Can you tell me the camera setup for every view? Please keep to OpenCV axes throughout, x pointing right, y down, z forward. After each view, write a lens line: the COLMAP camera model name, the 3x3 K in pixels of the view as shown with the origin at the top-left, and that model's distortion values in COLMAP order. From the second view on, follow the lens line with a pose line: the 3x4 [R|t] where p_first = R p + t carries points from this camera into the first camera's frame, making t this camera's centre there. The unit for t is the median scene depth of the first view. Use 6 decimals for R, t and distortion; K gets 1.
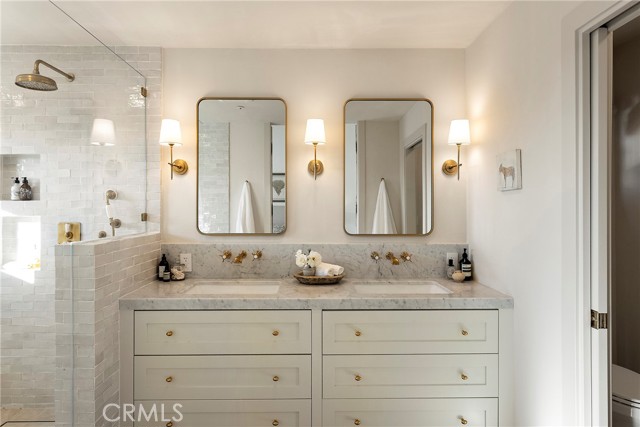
lens RADIAL K [[365.7, 0, 299.7], [0, 365.7, 215.6], [0, 0, 1]] dist [-0.003839, -0.000966]
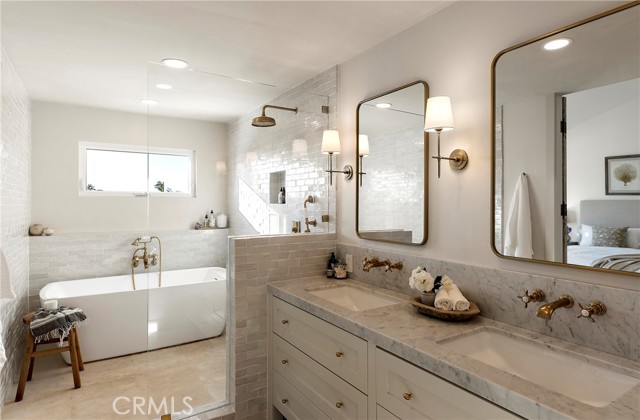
lens RADIAL K [[361.4, 0, 318.2], [0, 361.4, 205.1], [0, 0, 1]] dist [0.003455, 0.000419]
pose [[0.537998, 0.005661, -0.842927, 0.516818], [-0.012775, 0.999917, -0.001439, -0.035089], [0.842849, 0.011543, 0.538026, 0.369248]]
